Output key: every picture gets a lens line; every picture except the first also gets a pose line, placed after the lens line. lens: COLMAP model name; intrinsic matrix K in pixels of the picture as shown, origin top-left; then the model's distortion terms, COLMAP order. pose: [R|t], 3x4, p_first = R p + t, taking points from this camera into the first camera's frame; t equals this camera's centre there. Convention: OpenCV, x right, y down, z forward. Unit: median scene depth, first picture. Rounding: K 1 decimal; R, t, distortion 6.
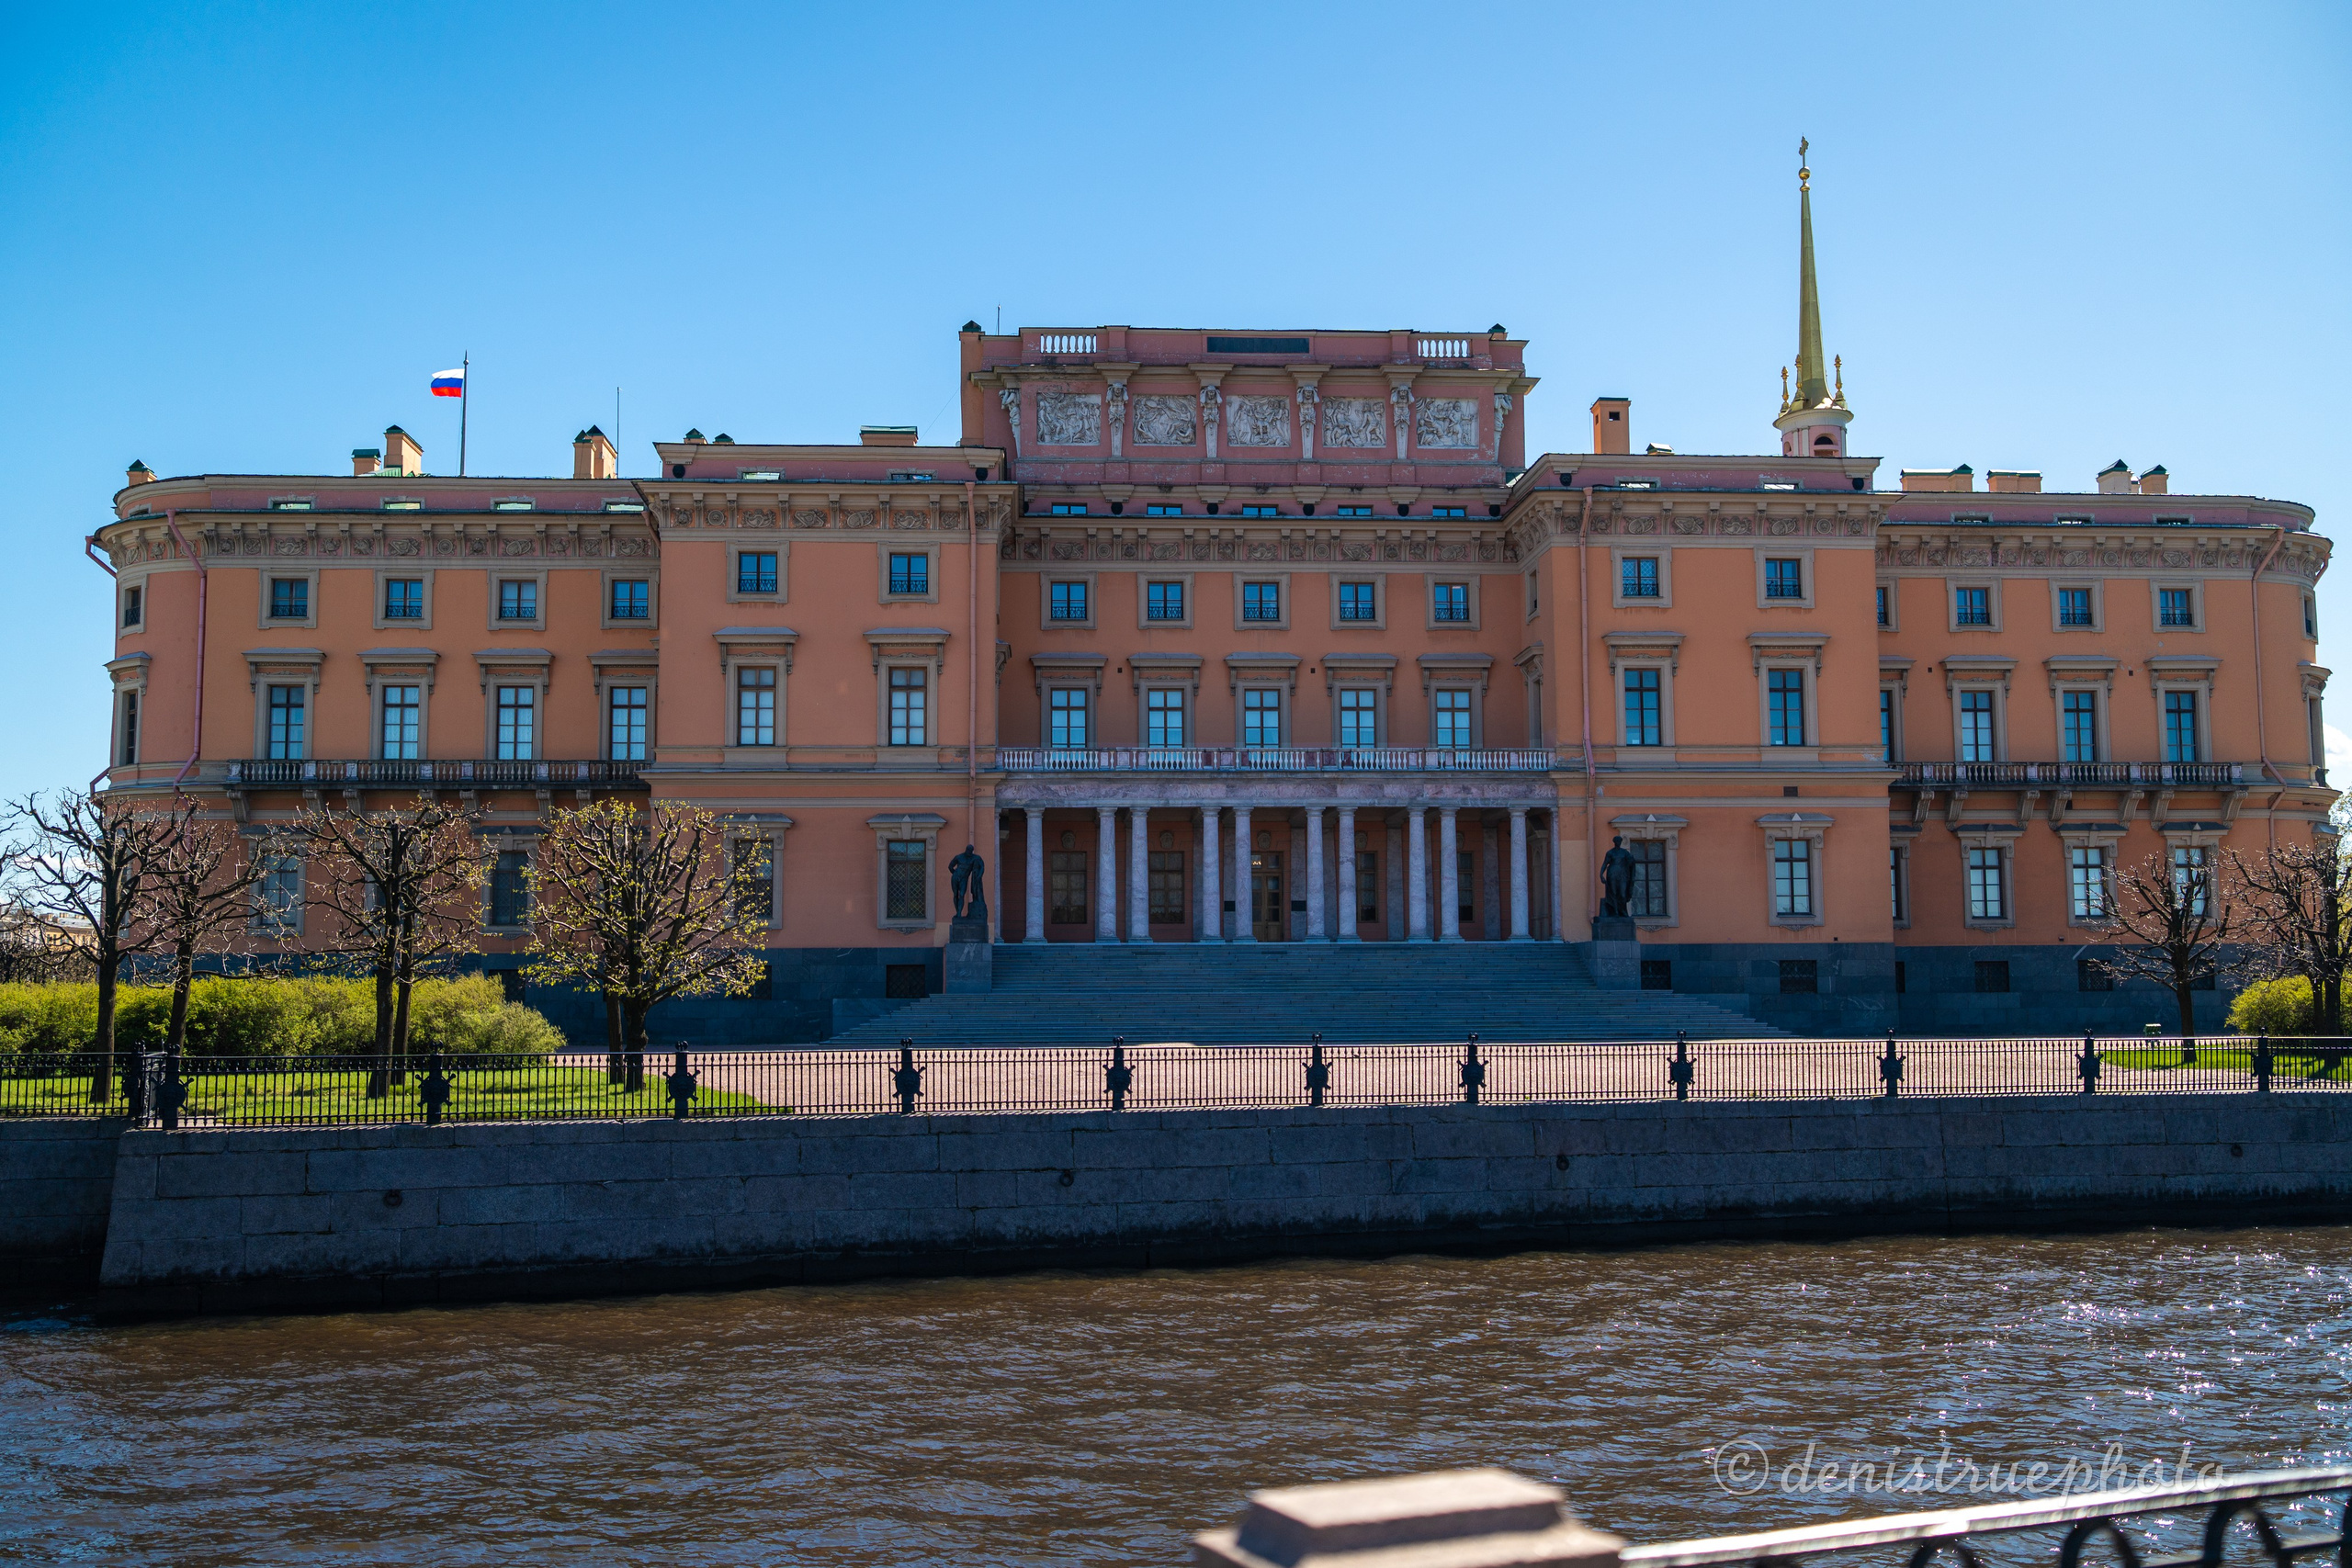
lens RADIAL K [[2246.5, 0, 1176.0], [0, 2246.5, 784.0], [0, 0, 1]] dist [-0.020335, -0.001529]
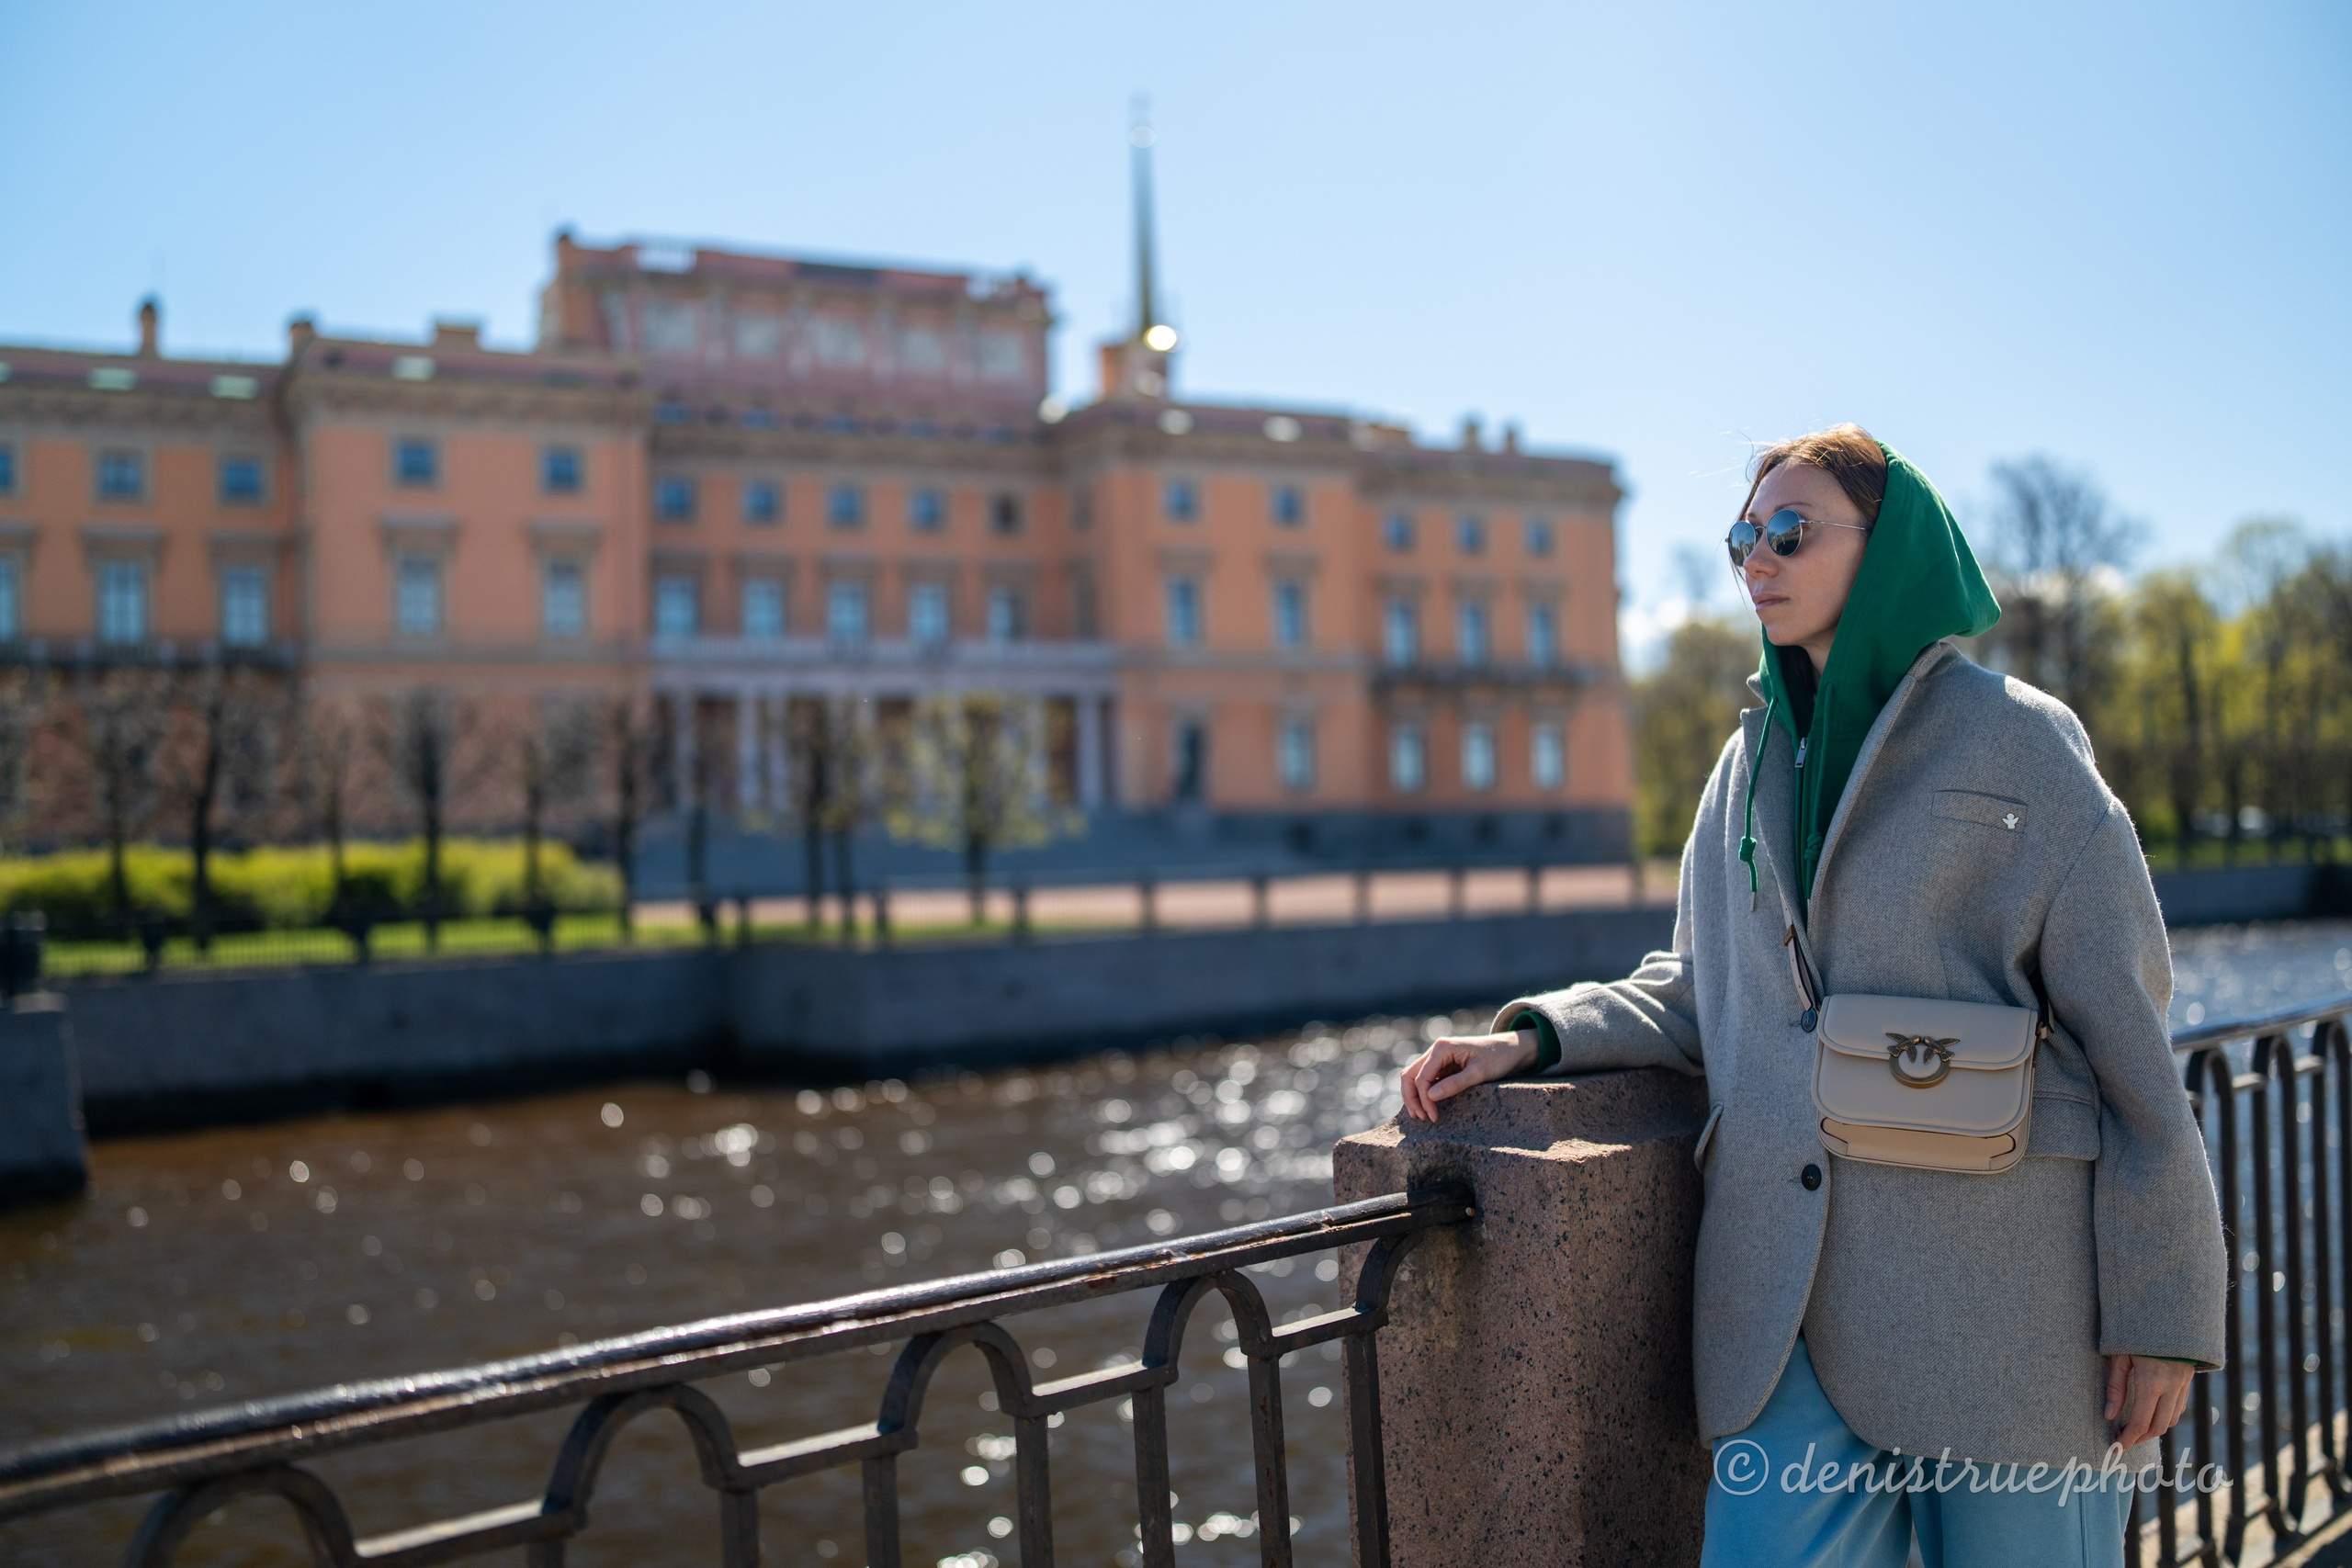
lens RADIAL K [[2246.5, 0, 1176.0], [0, 2246.5, 784.0], [0, 0, 1]] dist [-0.020335, -0.001529]
pose [[0.910712, -0.010127, 0.412917, -0.285853], [-0.011538, 0.998686, 0.049940, -0.001526], [-0.412880, -0.050245, 0.909398, -0.089912]]
